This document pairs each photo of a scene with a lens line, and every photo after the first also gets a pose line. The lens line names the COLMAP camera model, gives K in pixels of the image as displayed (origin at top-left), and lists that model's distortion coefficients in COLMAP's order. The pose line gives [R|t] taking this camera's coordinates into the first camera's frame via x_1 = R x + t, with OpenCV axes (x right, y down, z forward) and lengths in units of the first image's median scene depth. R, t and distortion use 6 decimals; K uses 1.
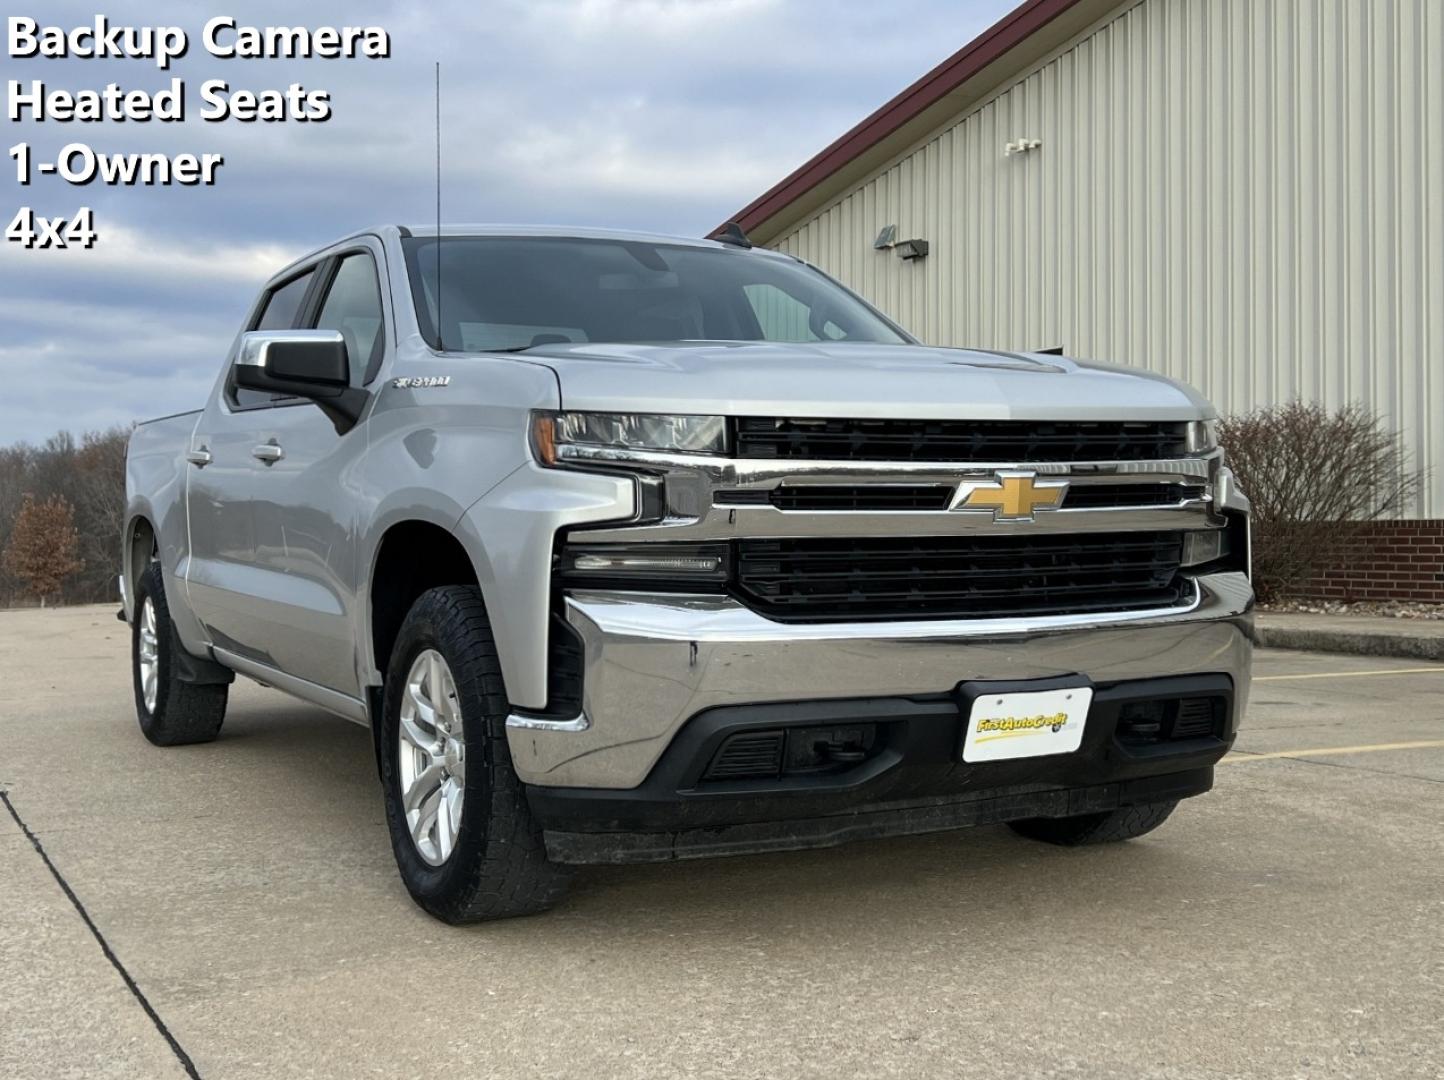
lens RADIAL K [[1729.1, 0, 723.0], [0, 1729.1, 515.7], [0, 0, 1]] dist [0.215258, -0.610626]
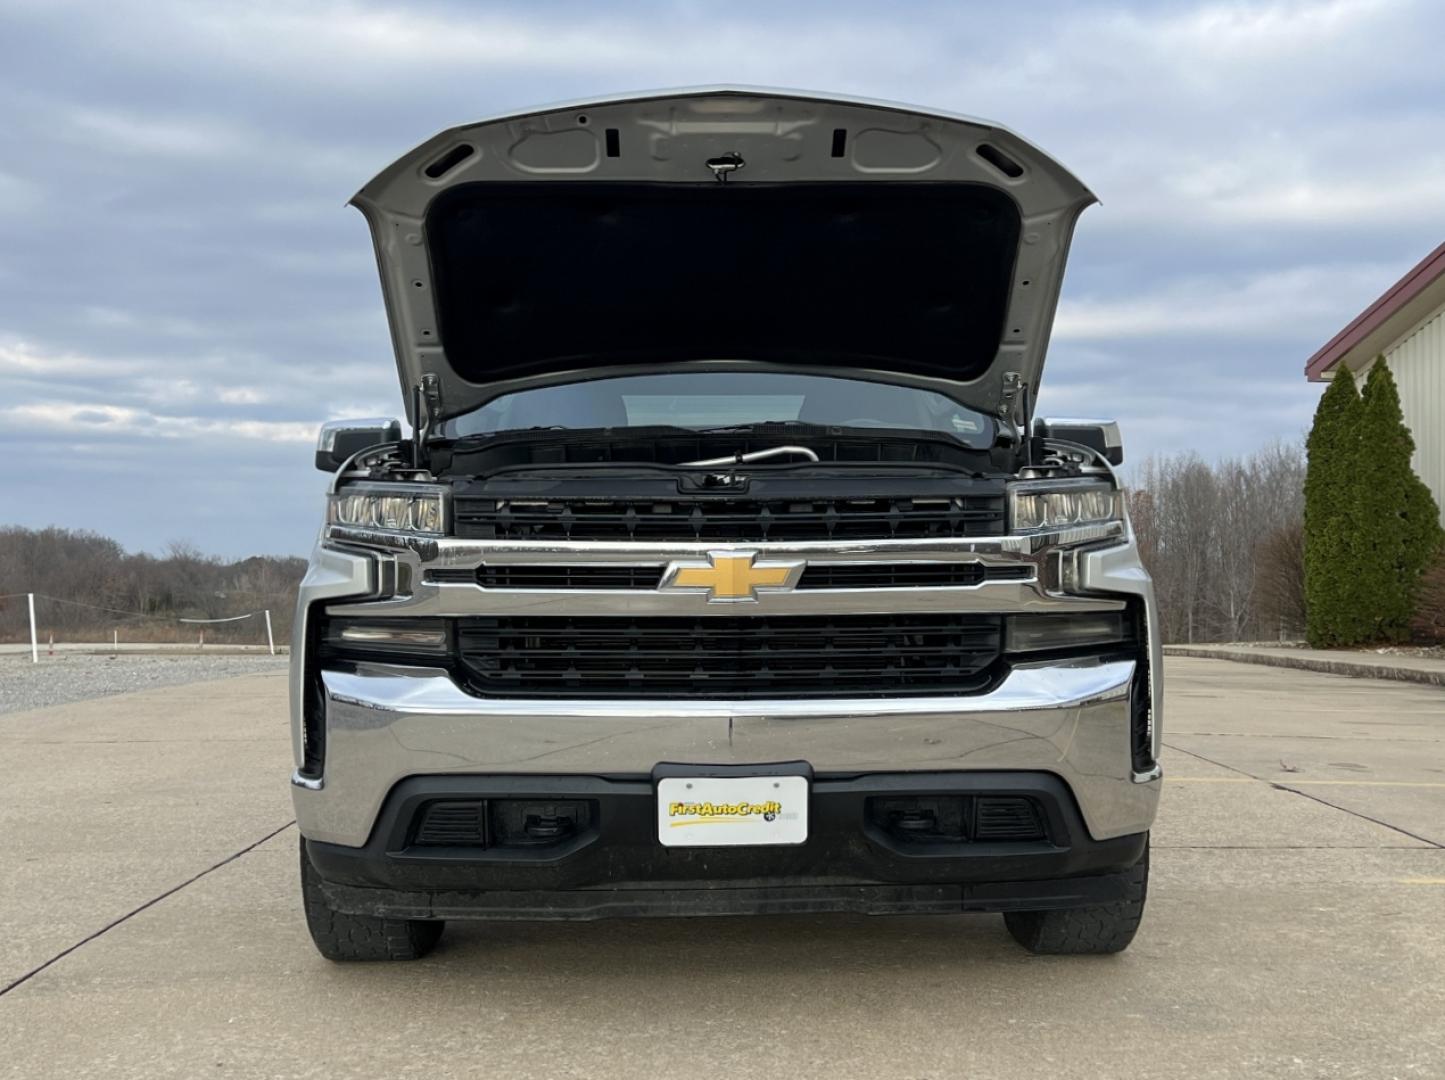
lens RADIAL K [[1766.1, 0, 731.8], [0, 1766.1, 504.5], [0, 0, 1]] dist [0.221692, -0.664737]
pose [[0.895189, -0.005604, -0.445651, 0.618062], [-0.009122, 0.999481, -0.030893, -0.021099], [0.445593, 0.031720, 0.894673, 0.104630]]
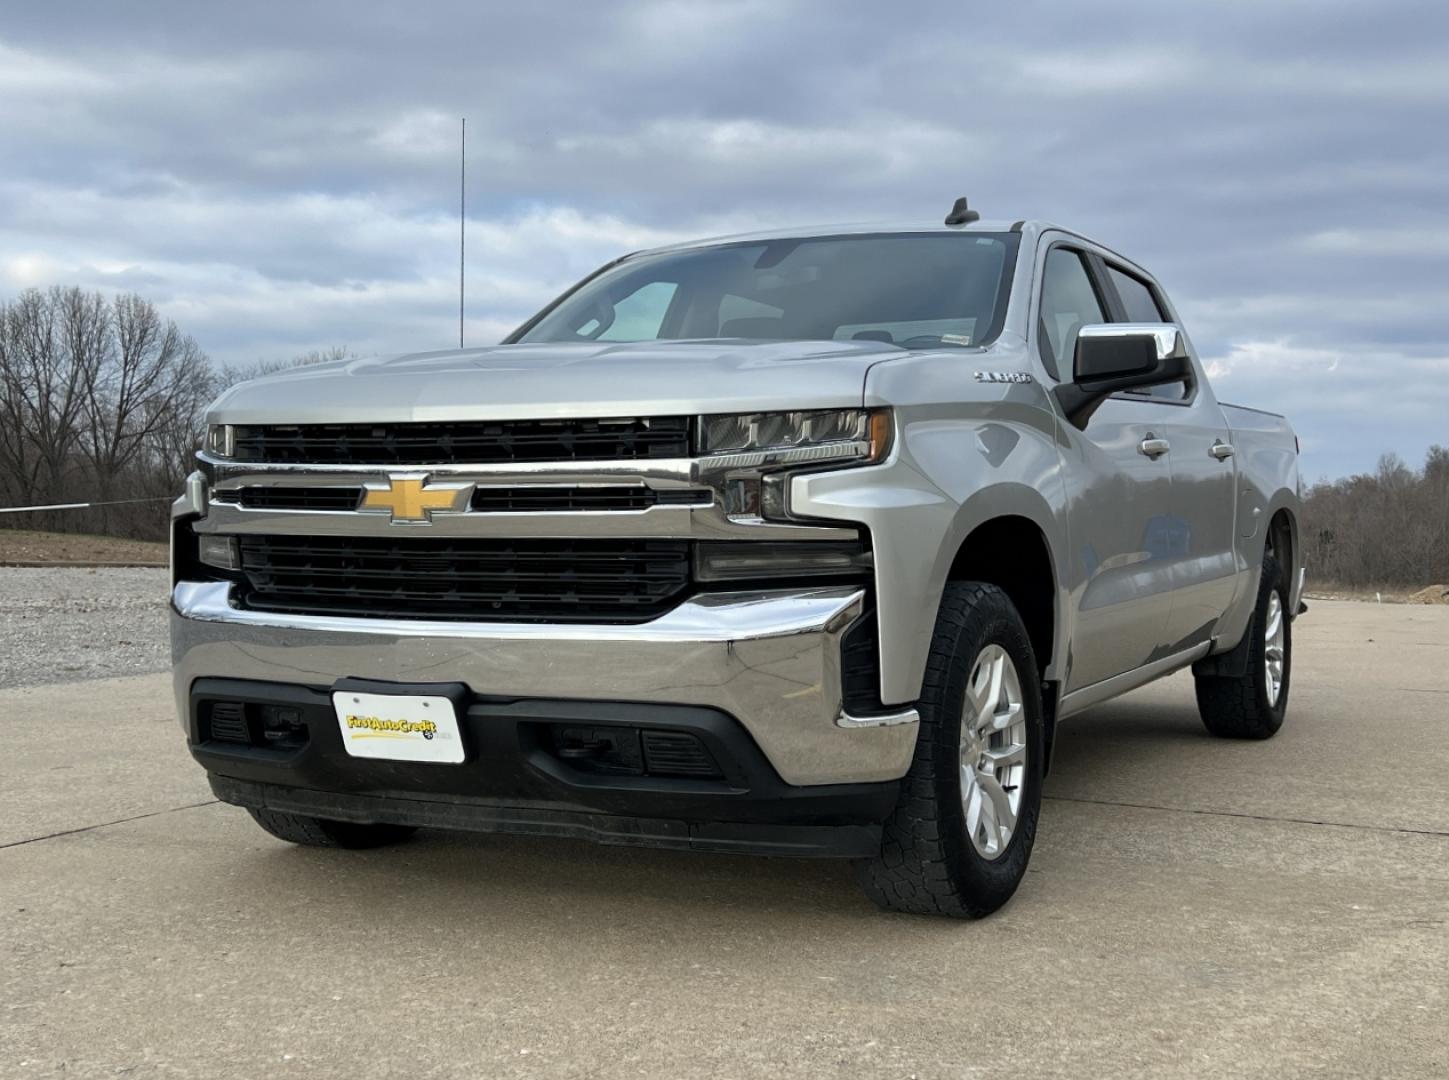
lens RADIAL K [[1735.0, 0, 725.5], [0, 1735.0, 515.6], [0, 0, 1]] dist [0.215258, -0.610626]
pose [[0.580825, 0.020831, -0.813762, 1.095767], [-0.014996, 0.999777, 0.014889, -0.019076], [0.813890, 0.003555, 0.581008, 0.569786]]
